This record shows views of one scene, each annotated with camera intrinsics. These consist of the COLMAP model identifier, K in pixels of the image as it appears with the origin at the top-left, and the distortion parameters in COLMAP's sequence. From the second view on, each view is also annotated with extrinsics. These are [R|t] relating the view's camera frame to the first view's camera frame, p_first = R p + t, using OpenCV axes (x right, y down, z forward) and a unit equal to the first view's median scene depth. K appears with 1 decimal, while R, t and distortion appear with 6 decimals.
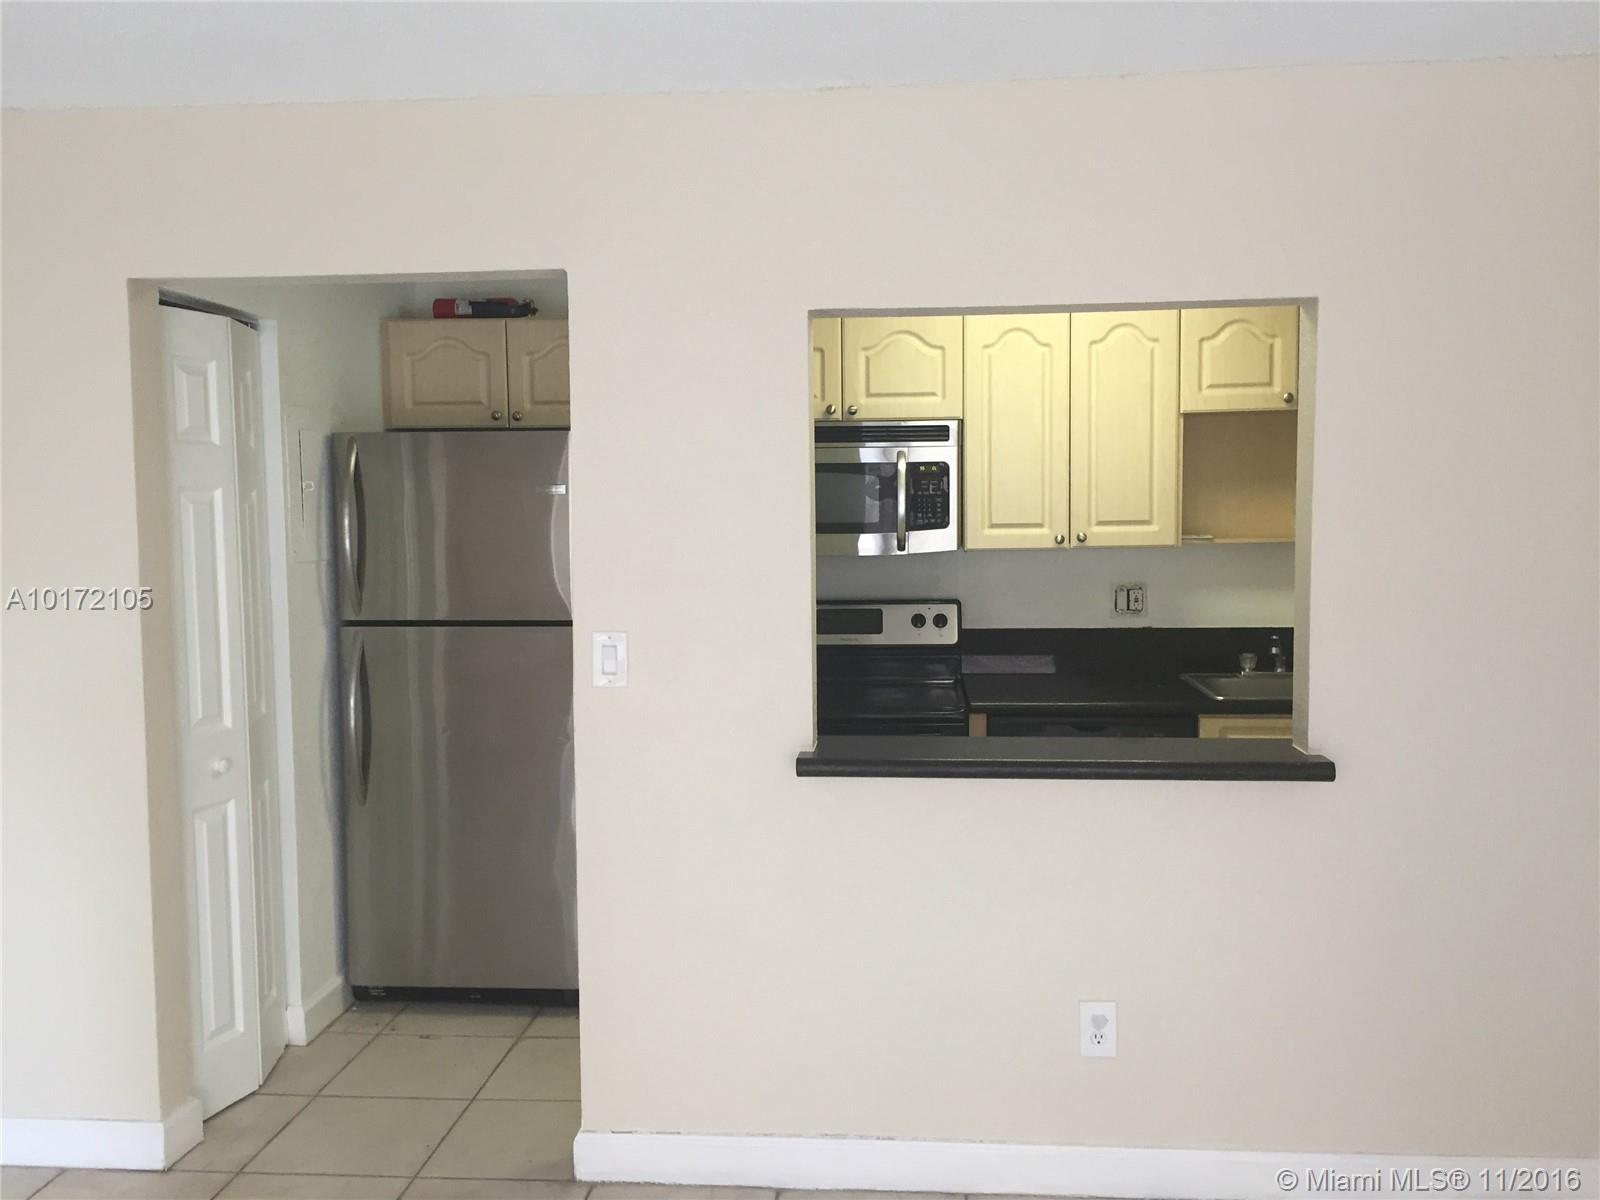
lens RADIAL K [[1406.9, 0, 798.3], [0, 1406.9, 604.3], [0, 0, 1]] dist [0.071044, -0.041099]
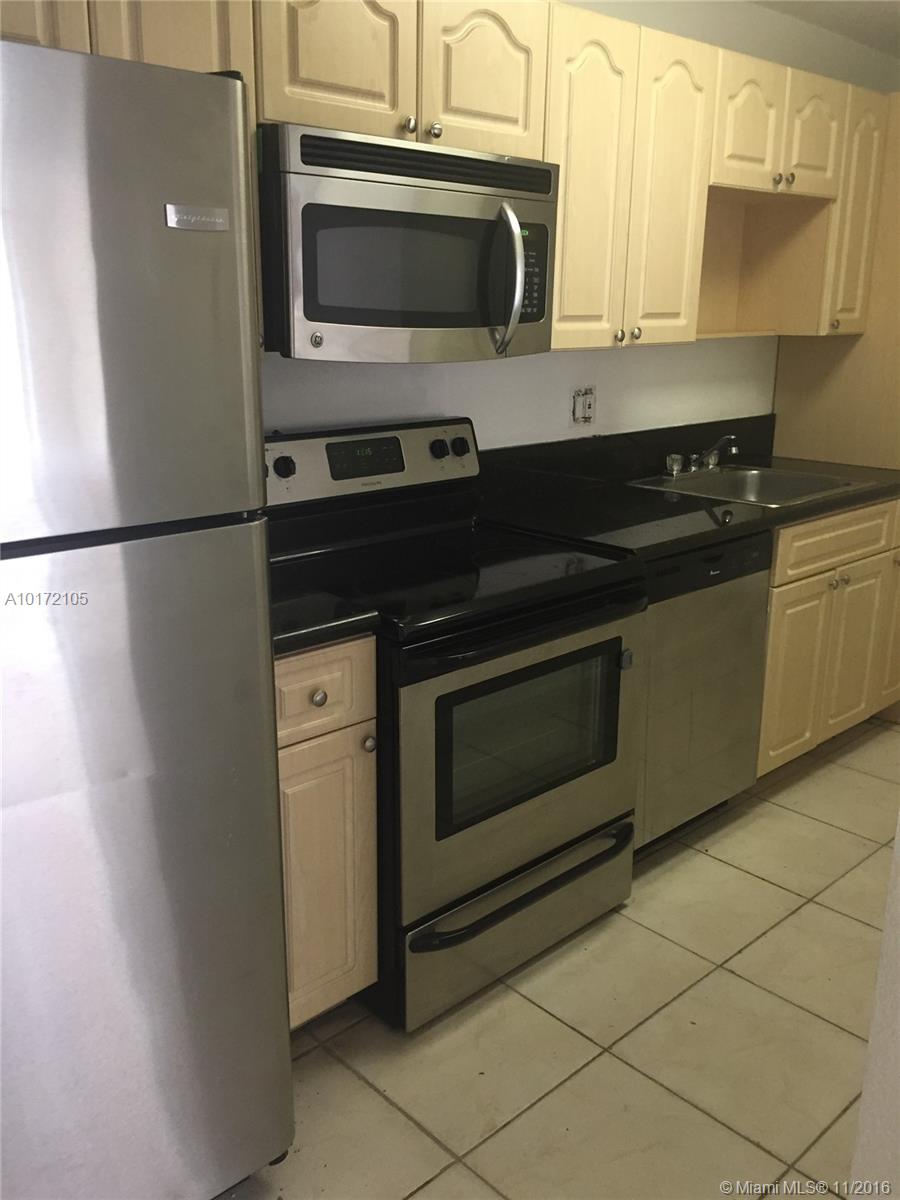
lens RADIAL K [[1055.2, 0, 450.4], [0, 1055.2, 590.9], [0, 0, 1]] dist [0.071044, -0.041099]
pose [[0.649930, -0.179736, 0.738435, -0.360642], [0.043923, 0.978892, 0.199605, -0.028221], [-0.758724, -0.097295, 0.644105, 0.661376]]
